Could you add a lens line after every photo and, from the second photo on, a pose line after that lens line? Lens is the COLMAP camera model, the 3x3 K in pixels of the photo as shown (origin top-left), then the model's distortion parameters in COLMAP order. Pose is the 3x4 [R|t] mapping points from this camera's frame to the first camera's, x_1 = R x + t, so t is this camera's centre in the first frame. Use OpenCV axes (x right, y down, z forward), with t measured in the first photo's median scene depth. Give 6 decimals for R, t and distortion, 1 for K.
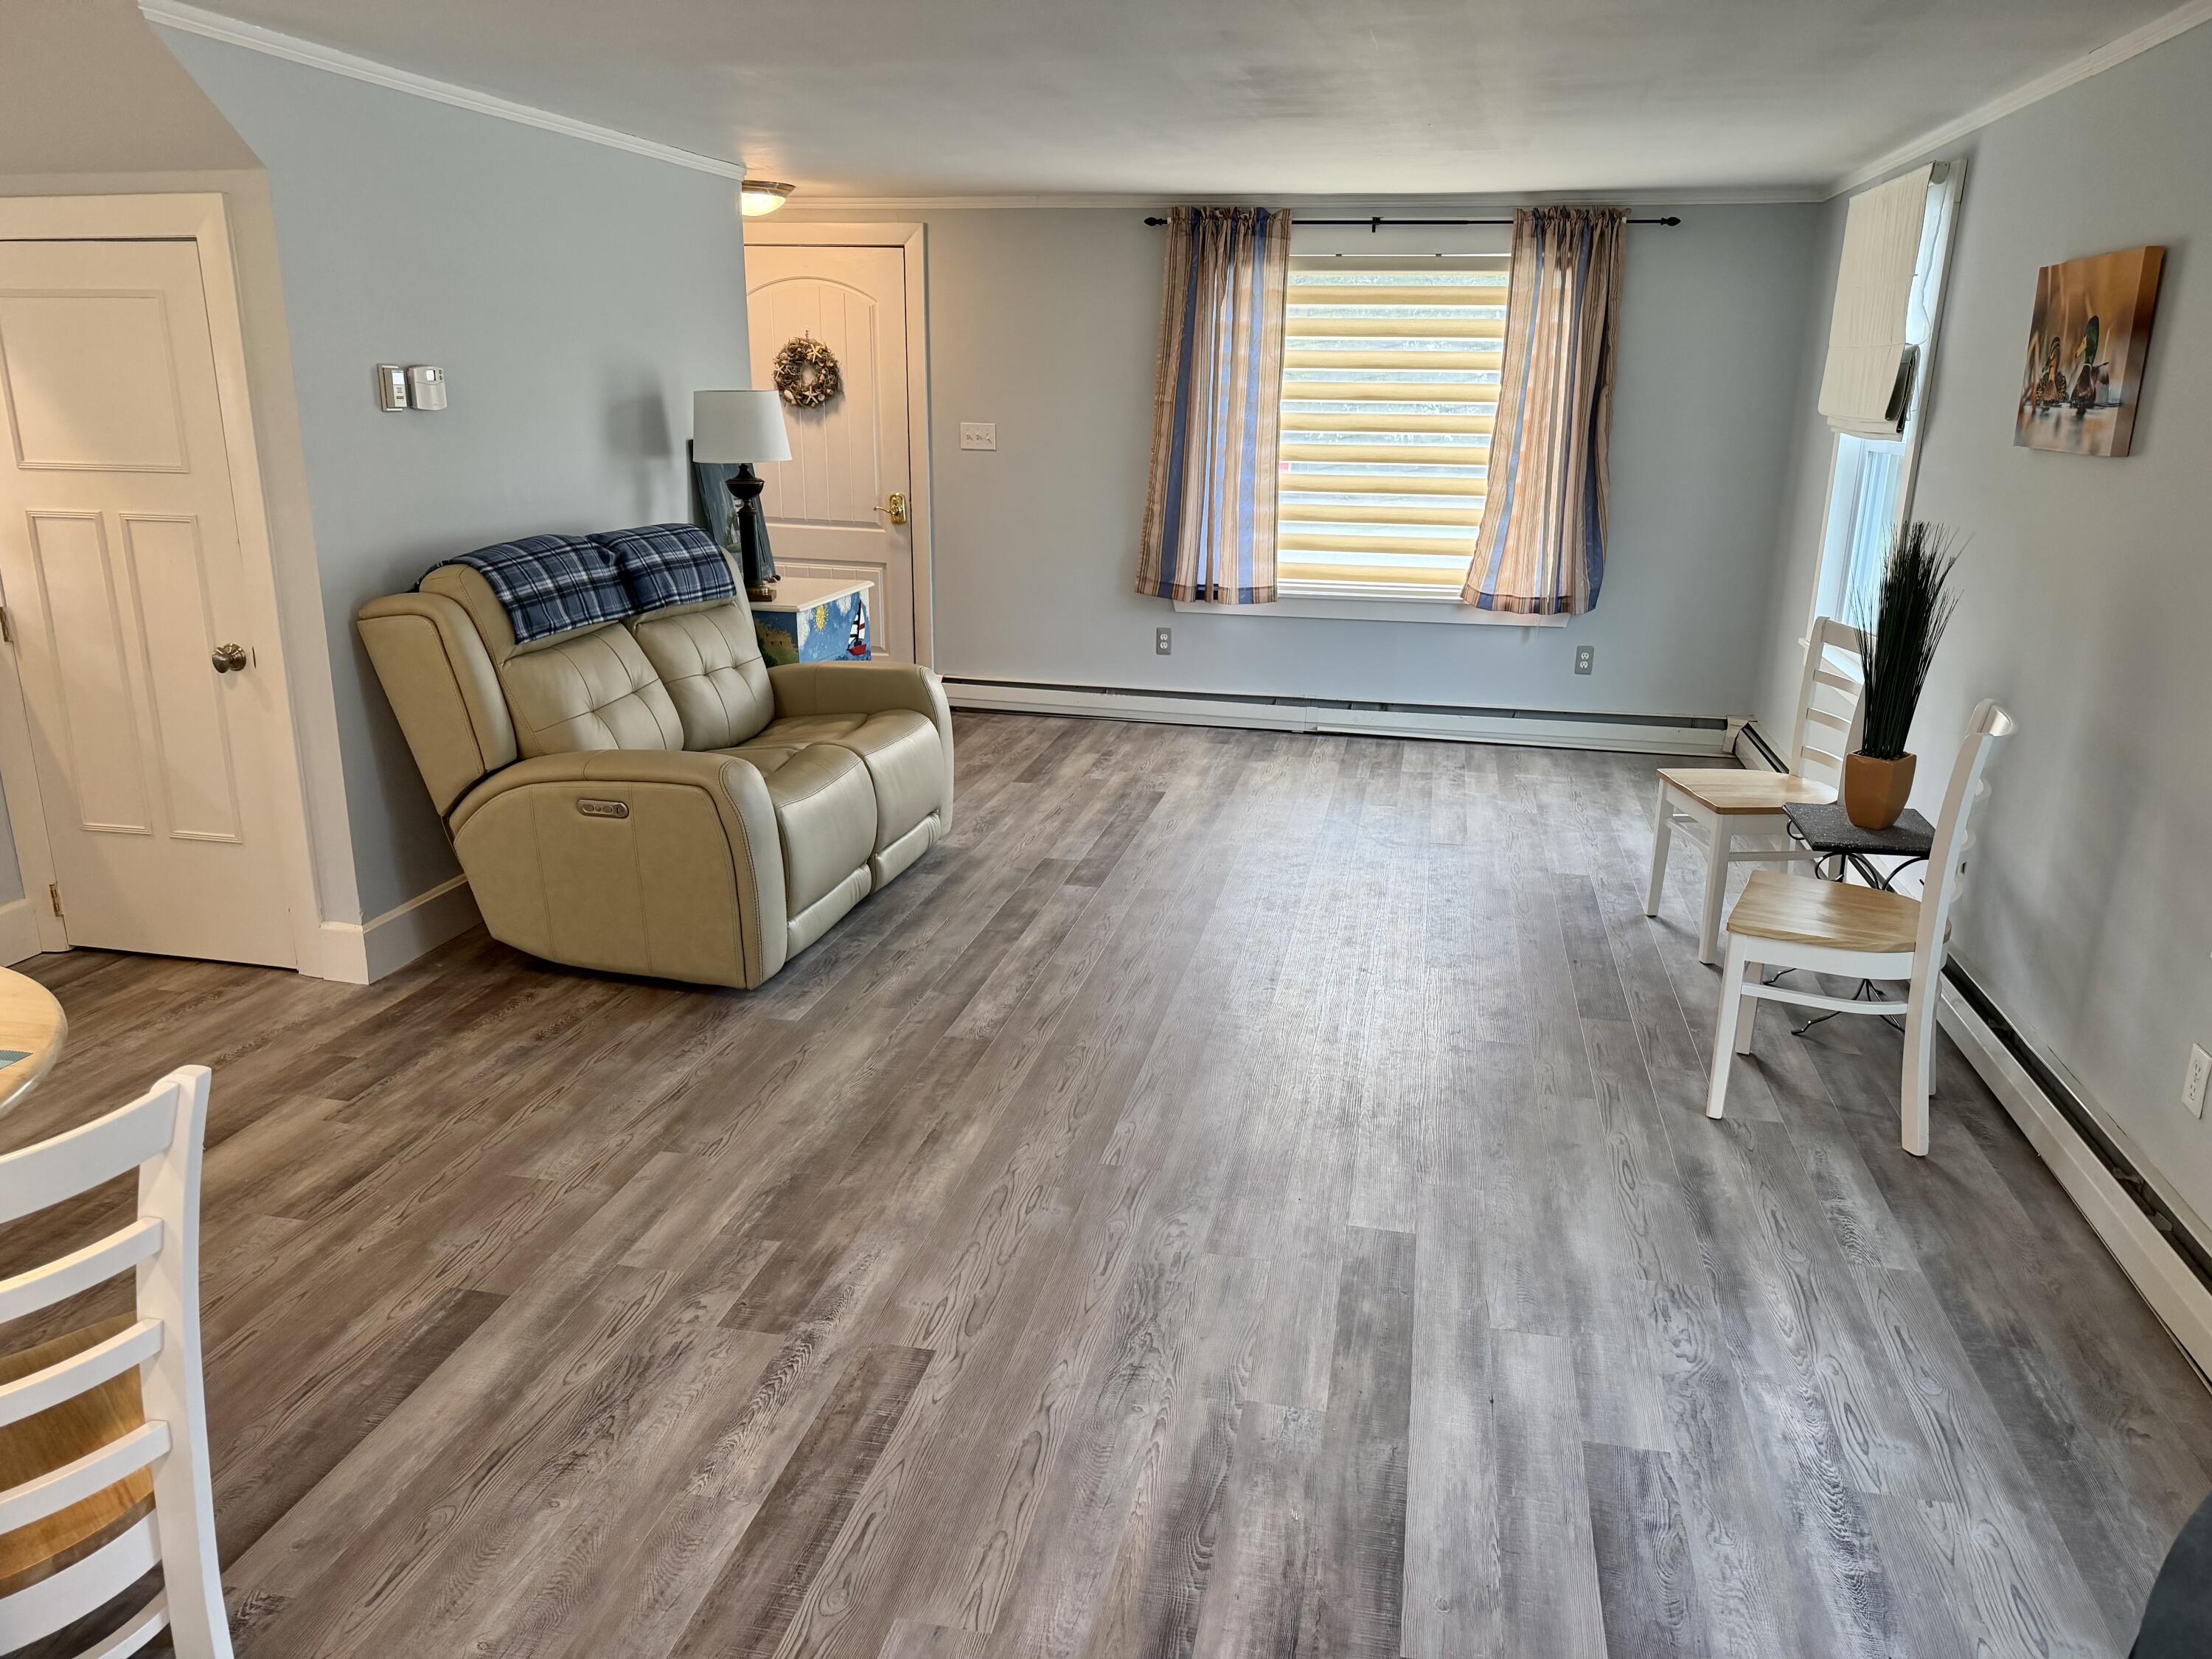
lens RADIAL K [[1537.5, 0, 1107.3], [0, 1537.5, 846.3], [0, 0, 1]] dist [0.064973, -0.076900]
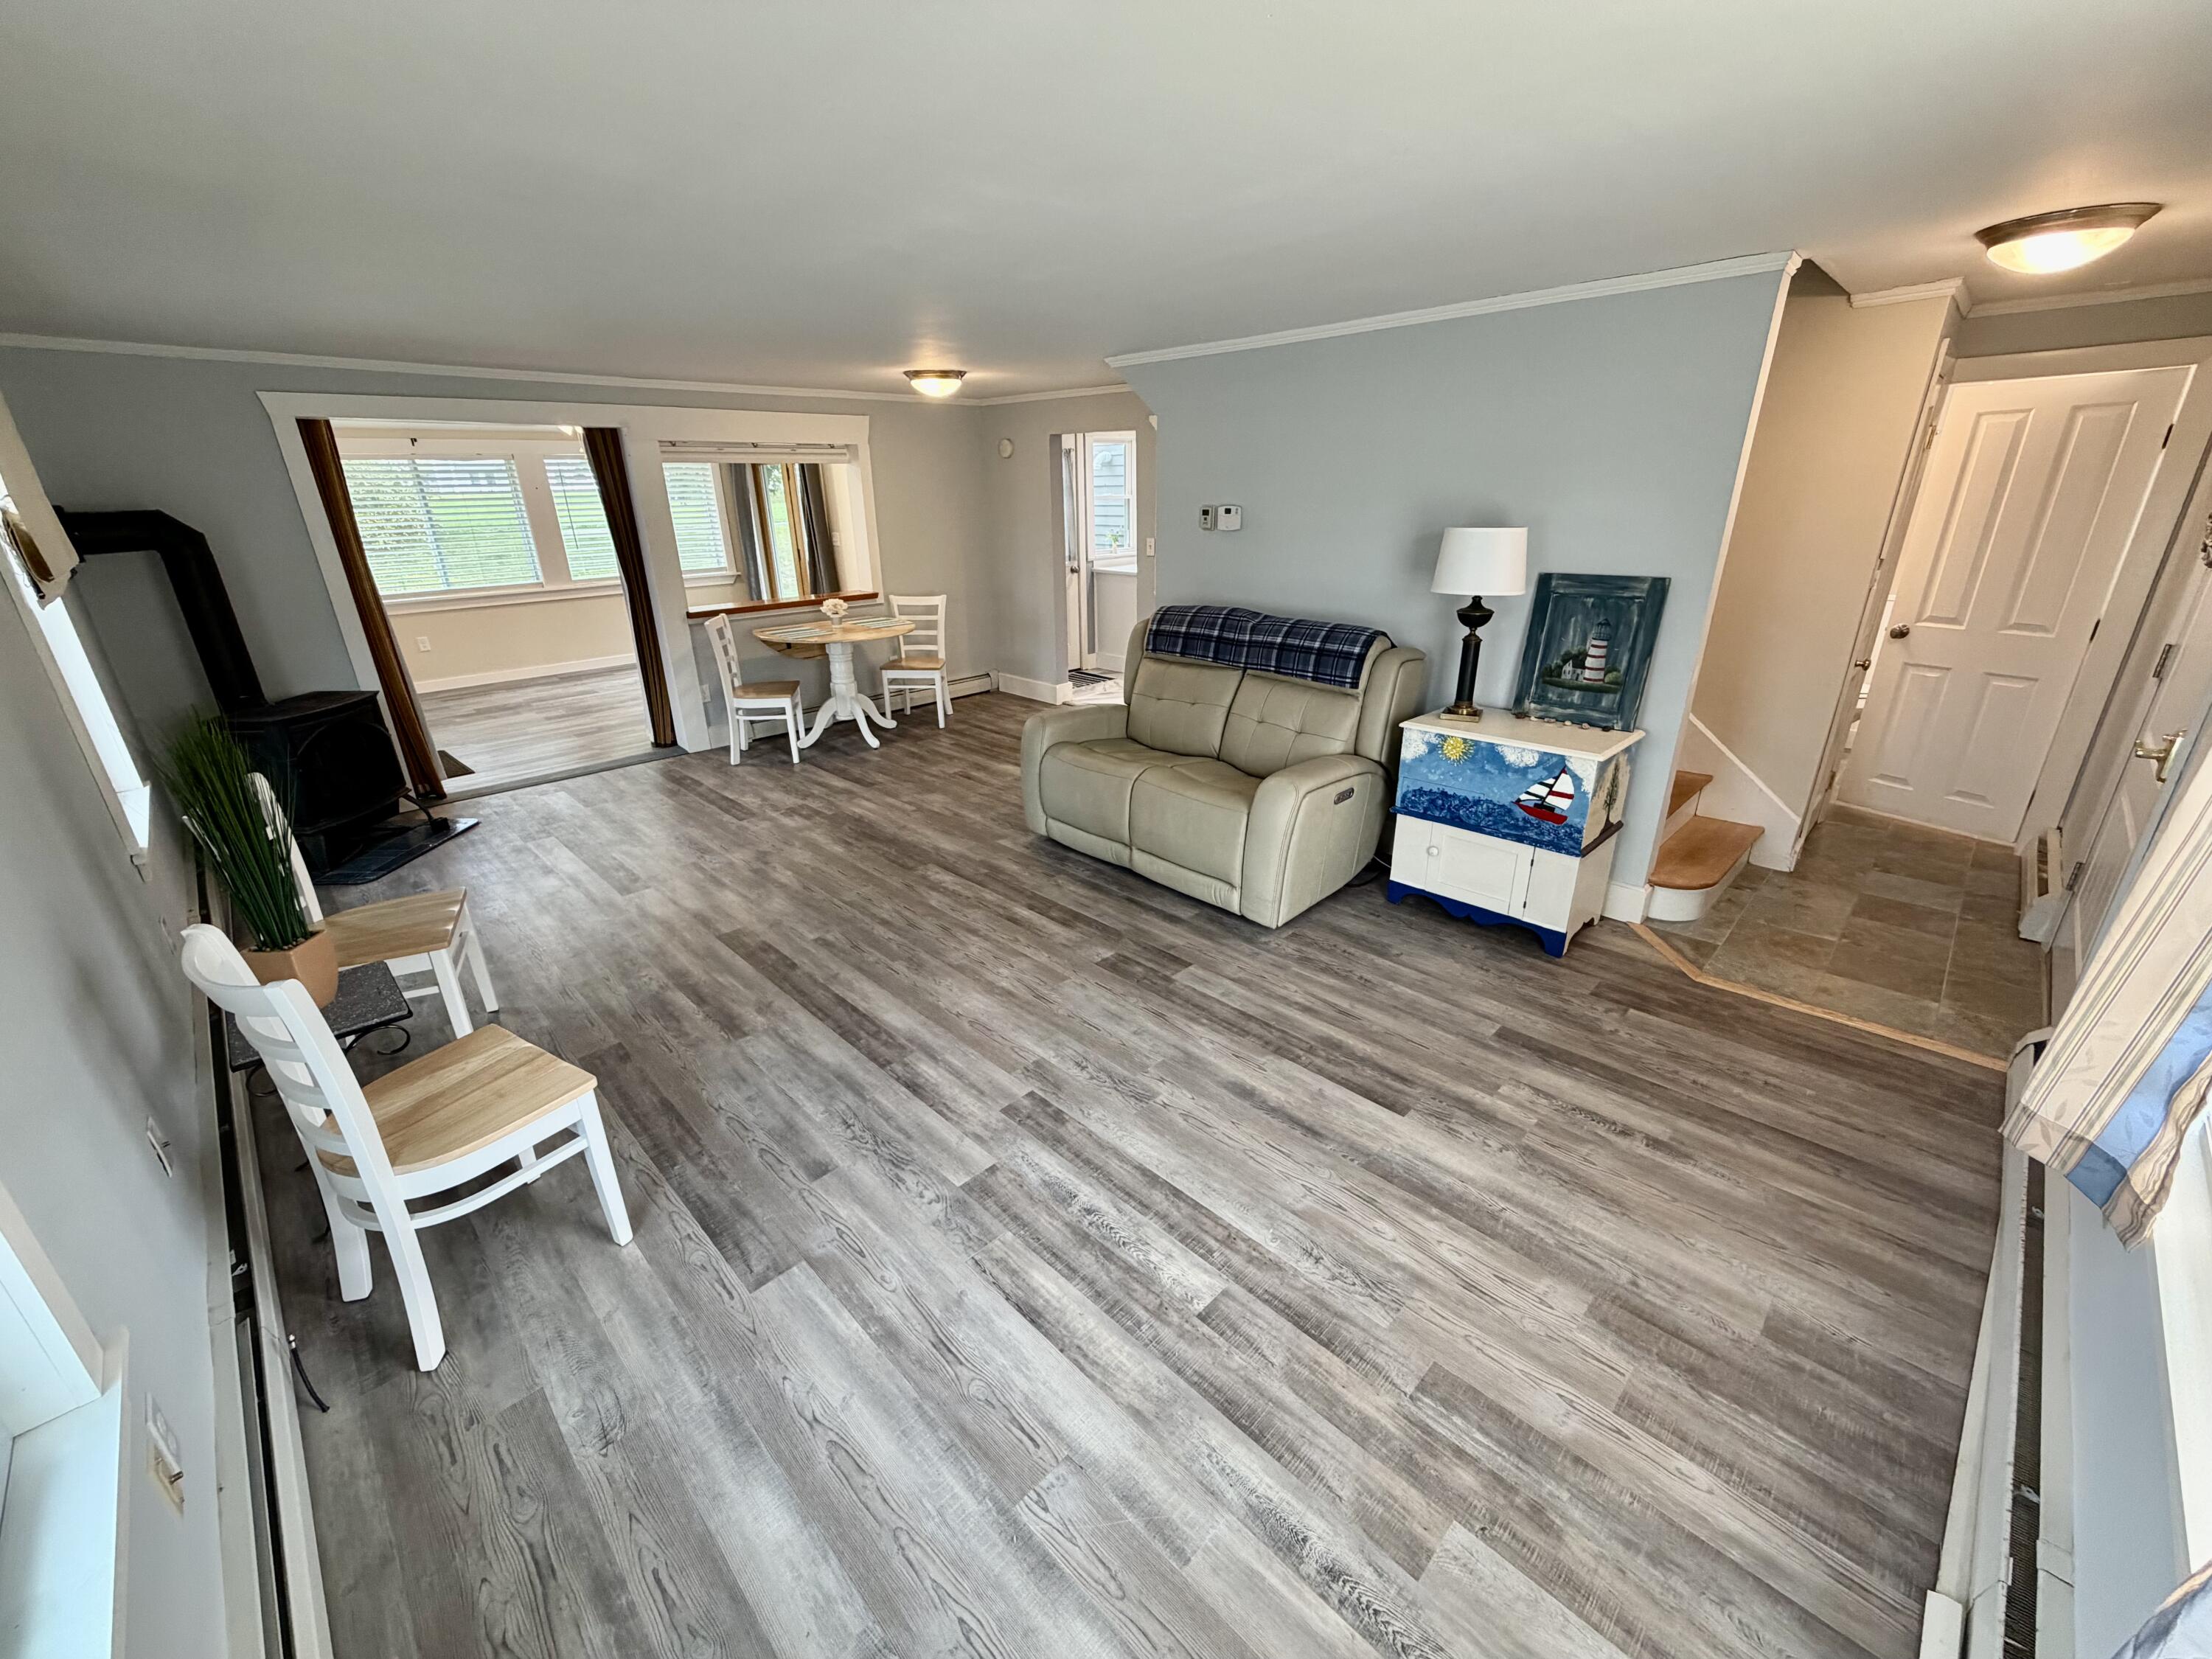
lens RADIAL K [[882.7, 0, 1100.7], [0, 882.7, 824.7], [0, 0, 1]] dist [0.000336, 0.000294]
pose [[-0.548974, 0.295425, -0.781890, 0.502023], [-0.231186, 0.845292, 0.481700, -0.399302], [0.803231, 0.445203, -0.395745, 1.271687]]
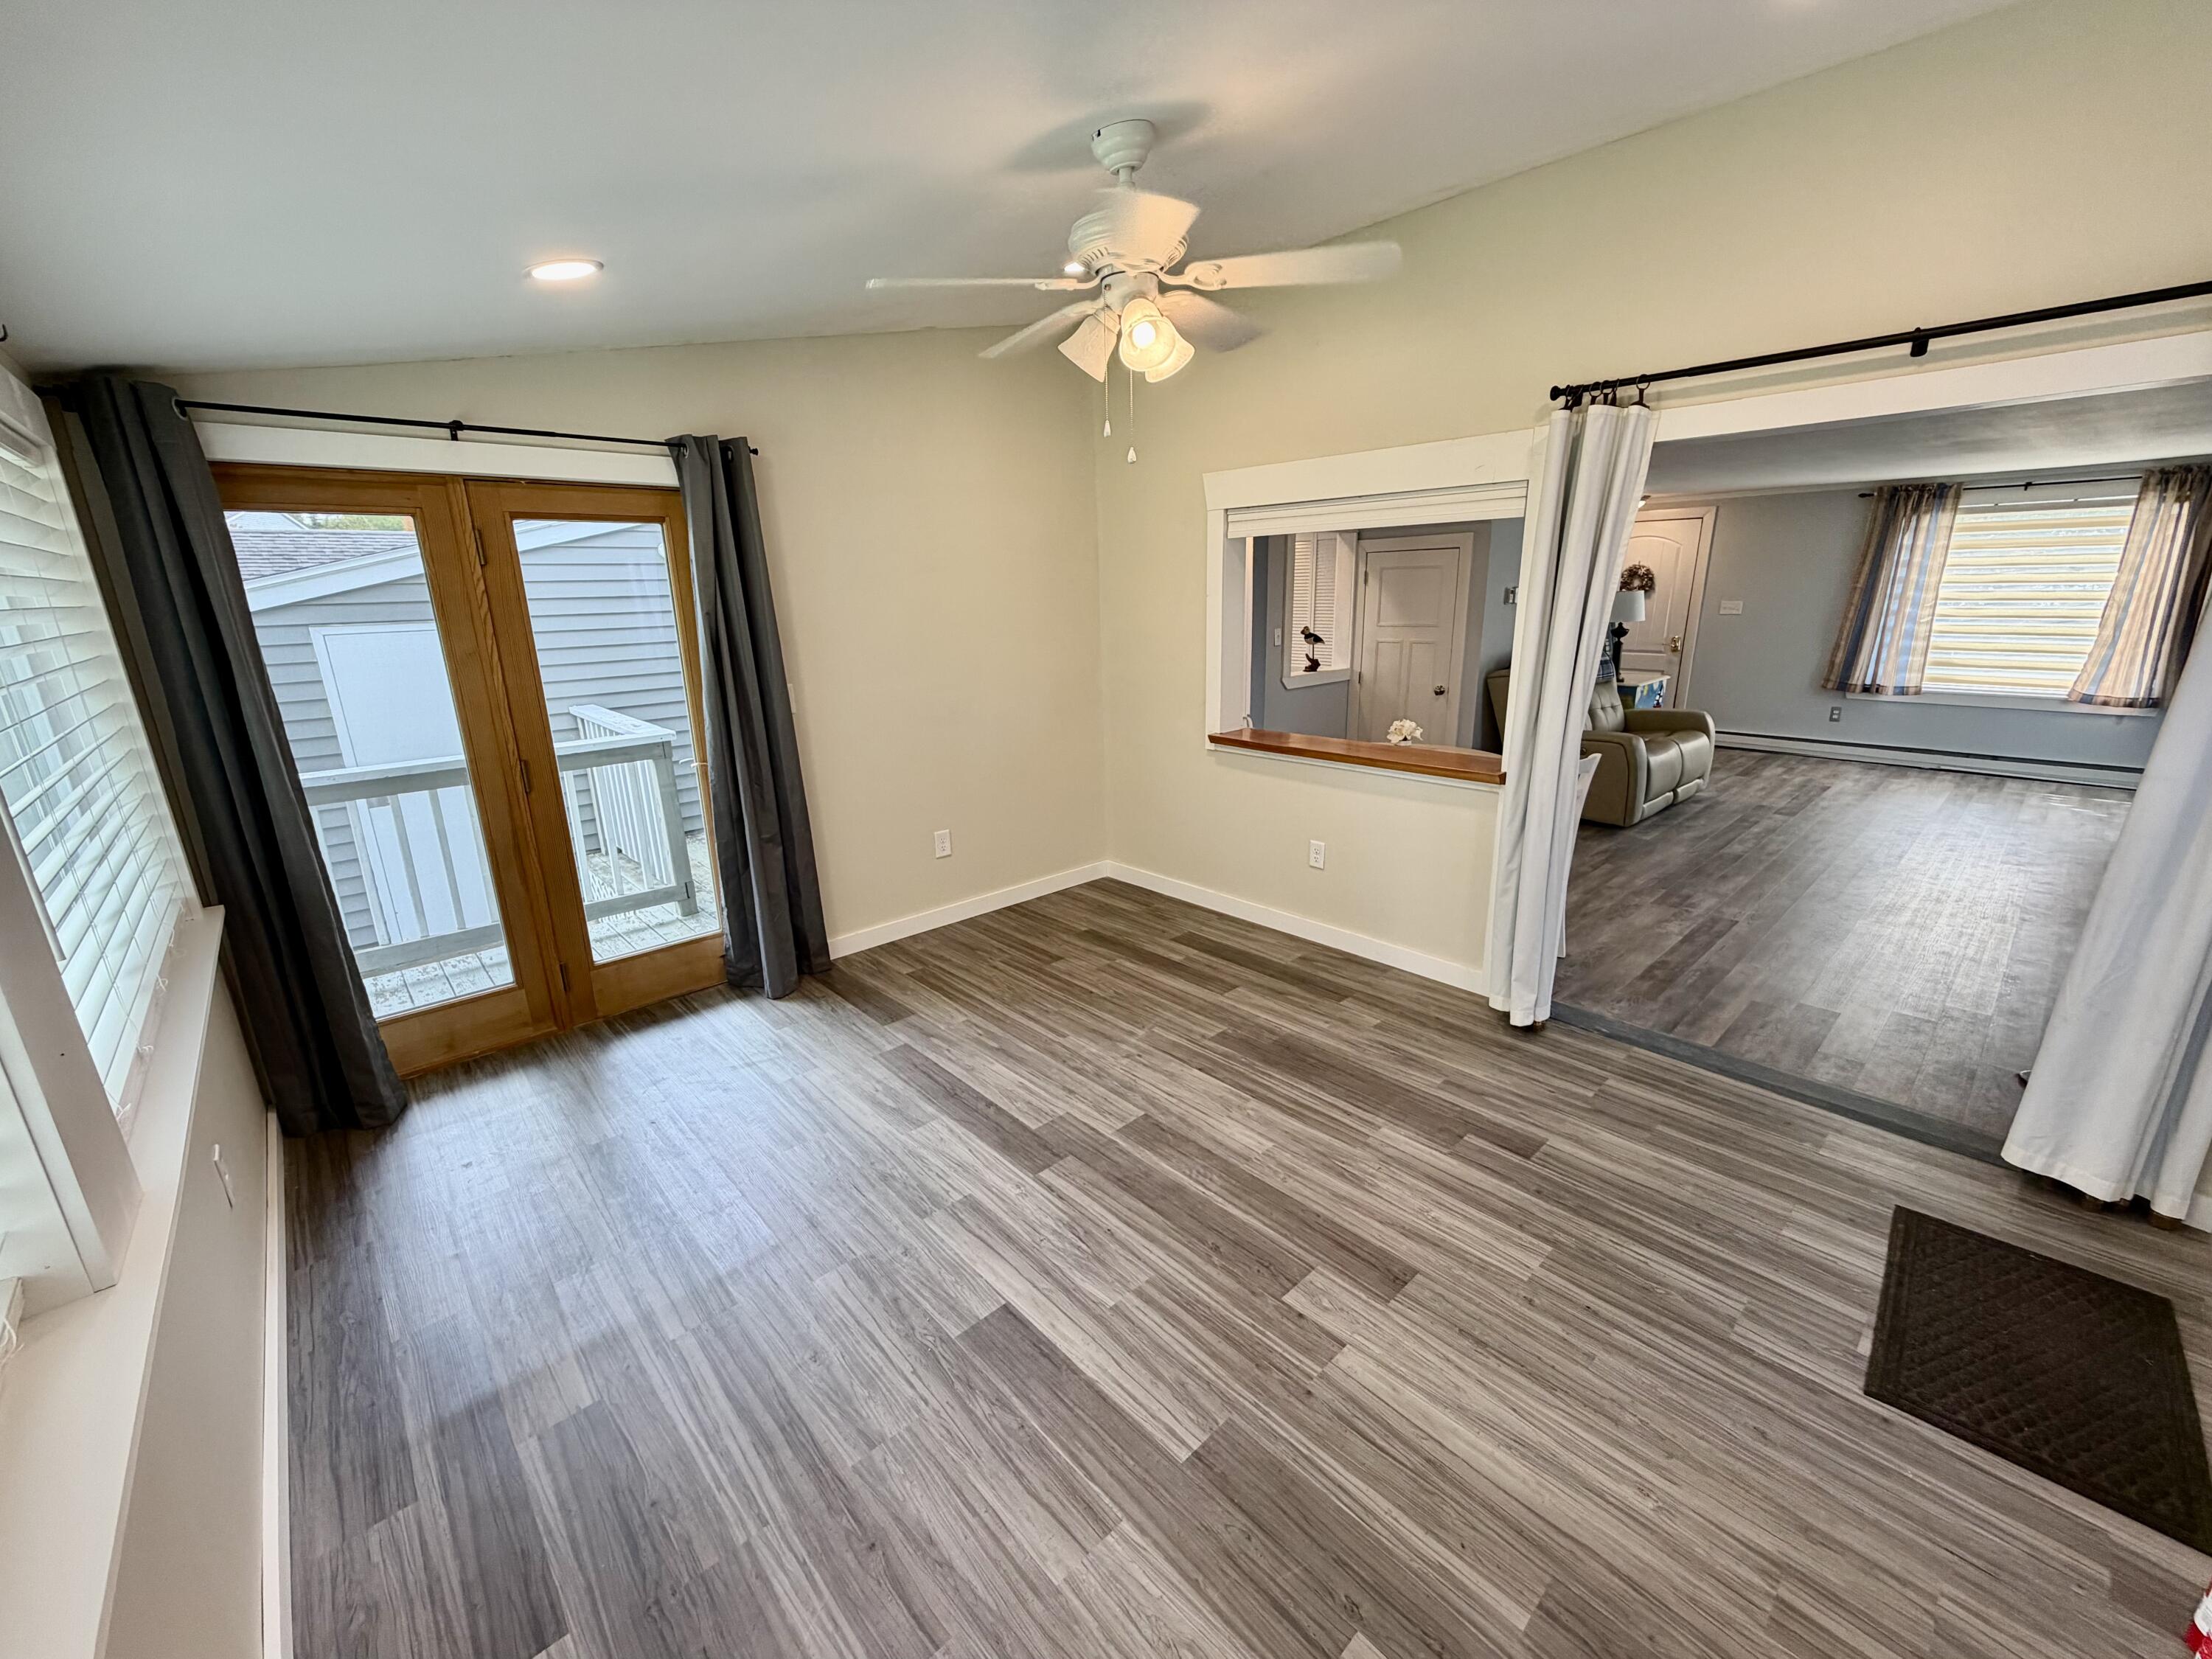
lens RADIAL K [[882.7, 0, 1098.8], [0, 882.7, 826.9], [0, 0, 1]] dist [0.000336, 0.000294]
pose [[0.809876, 0.121001, -0.573986, -0.084544], [-0.134040, 0.990779, 0.019738, 0.151478], [0.571081, 0.060952, 0.818627, -0.570858]]
